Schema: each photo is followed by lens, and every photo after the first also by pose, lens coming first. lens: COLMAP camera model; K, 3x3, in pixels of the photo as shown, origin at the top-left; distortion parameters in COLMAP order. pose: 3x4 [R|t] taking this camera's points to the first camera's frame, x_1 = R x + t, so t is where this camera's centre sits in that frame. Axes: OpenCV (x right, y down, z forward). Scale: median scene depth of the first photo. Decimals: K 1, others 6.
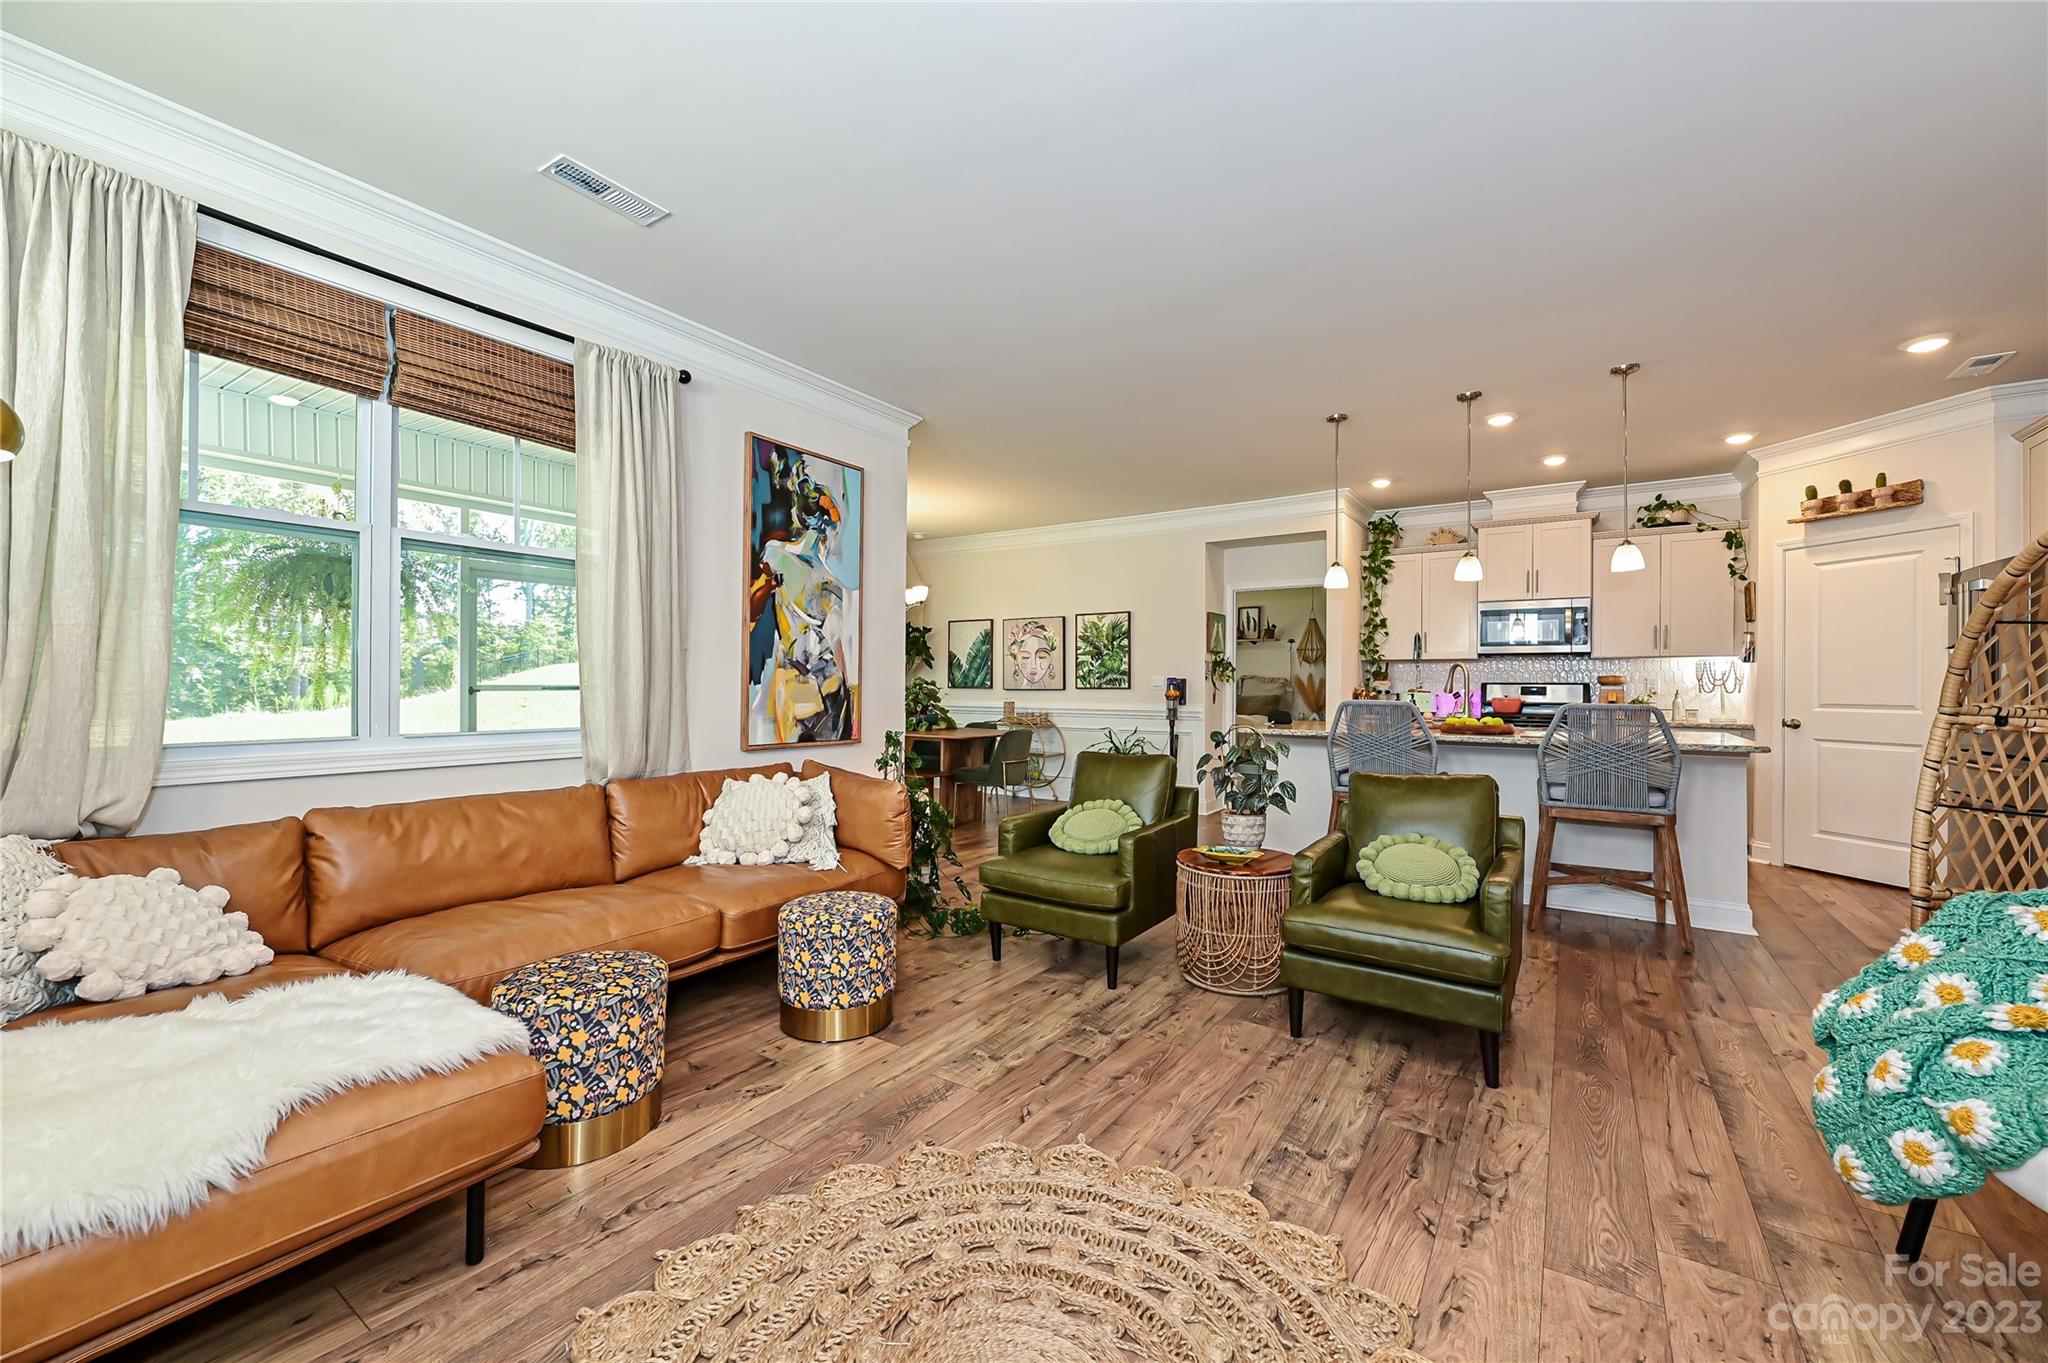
lens RADIAL K [[812.0, 0, 1024.6], [0, 812.0, 690.1], [0, 0, 1]] dist [0.000884, -0.000006]
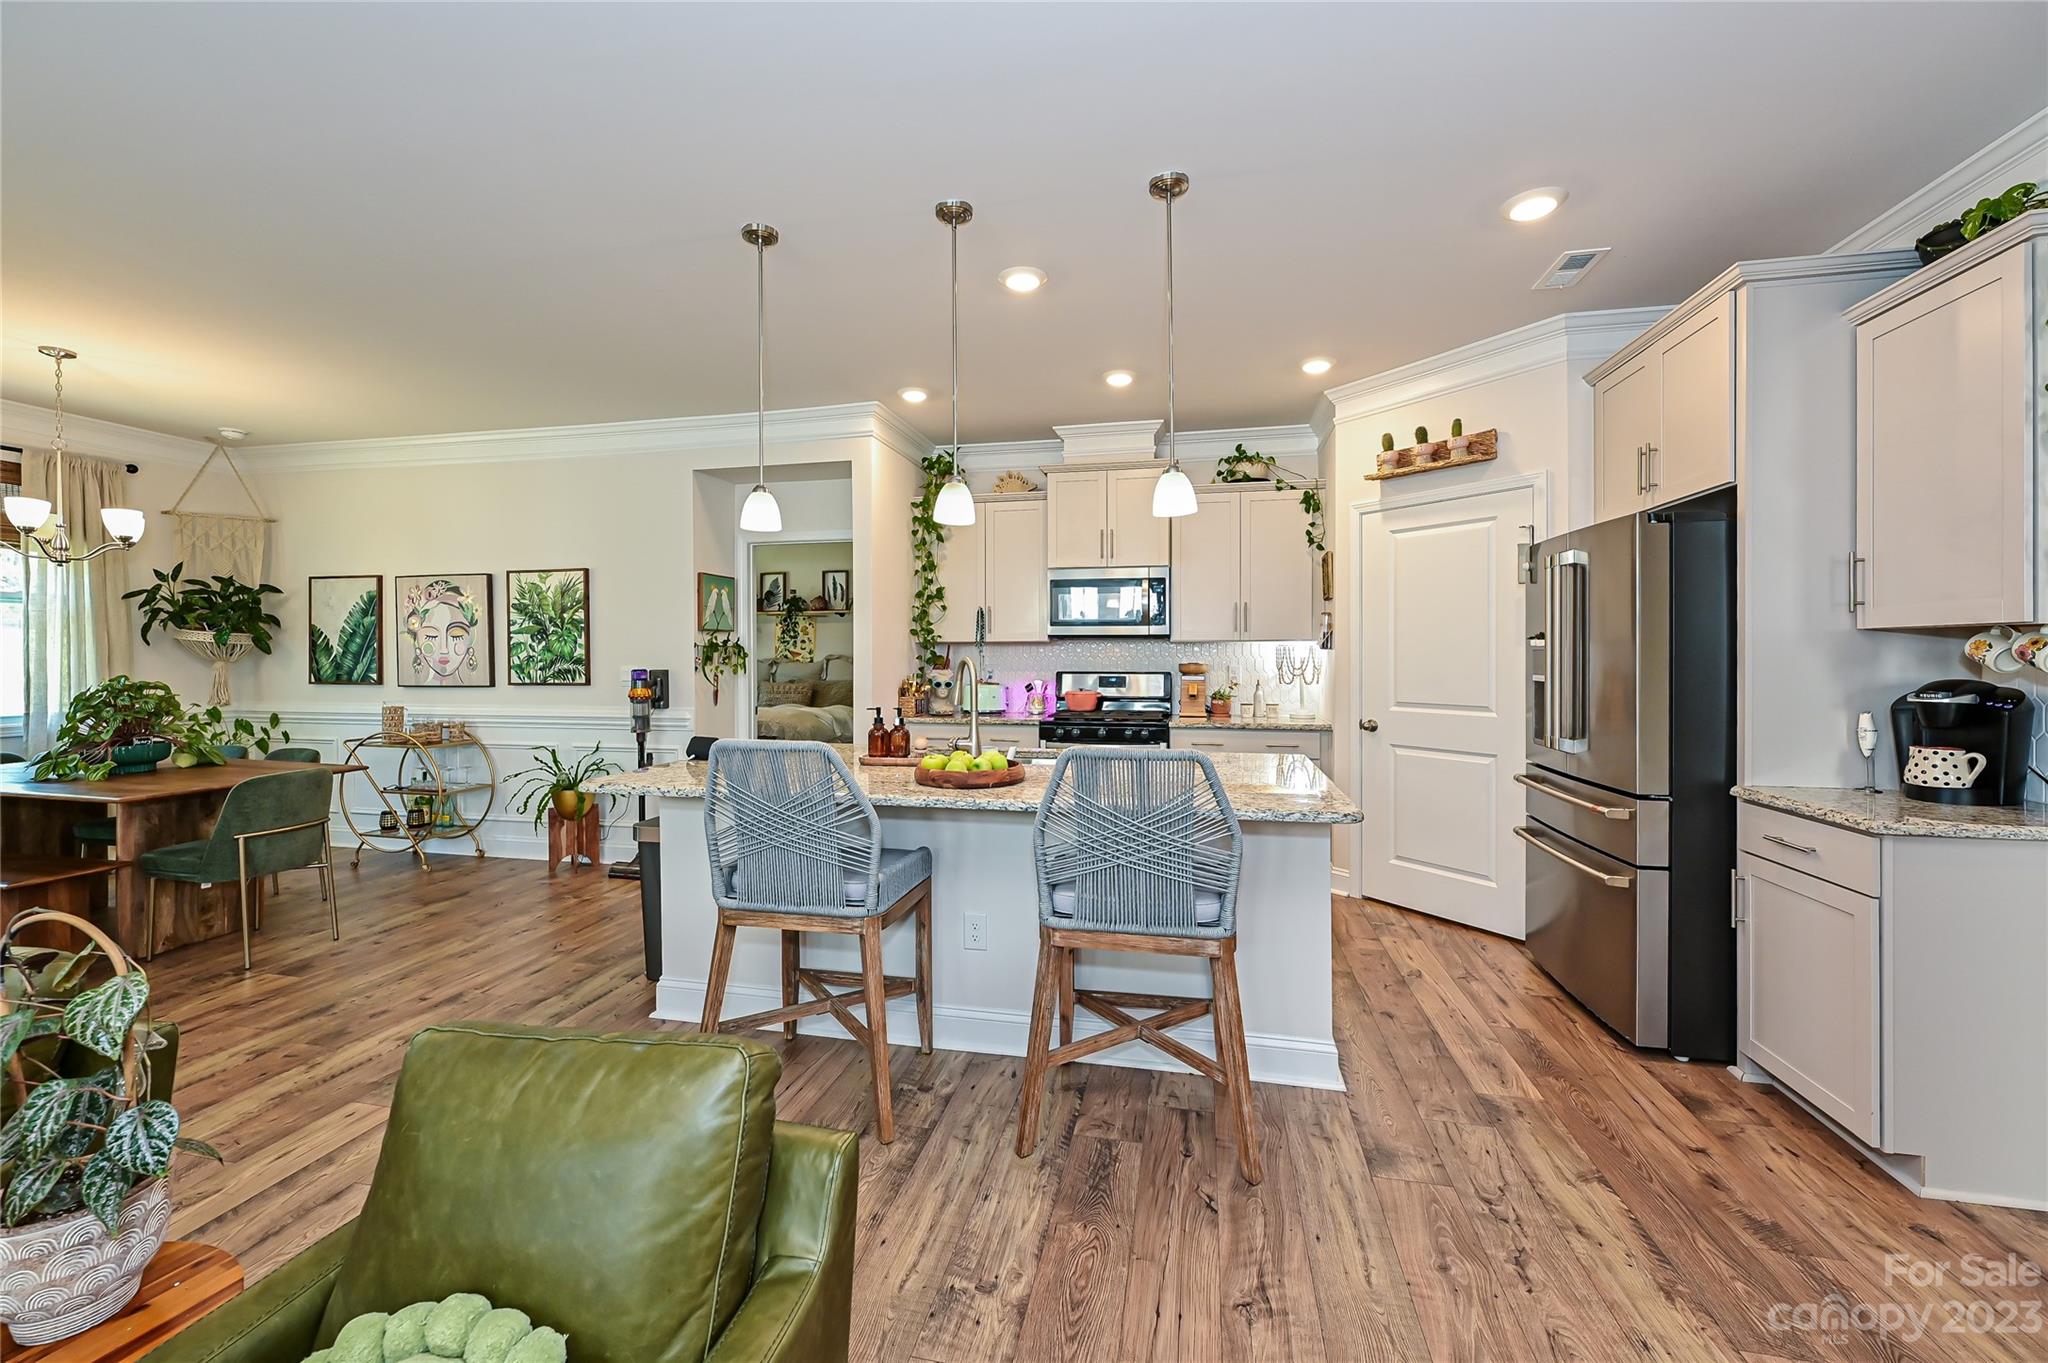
lens RADIAL K [[812.0, 0, 1023.6], [0, 812.0, 667.8], [0, 0, 1]] dist [0.000884, -0.000006]
pose [[0.929388, -0.014120, 0.368835, 0.238566], [0.009467, 0.999851, 0.014422, -0.024102], [-0.368984, -0.009912, 0.929383, 0.275254]]
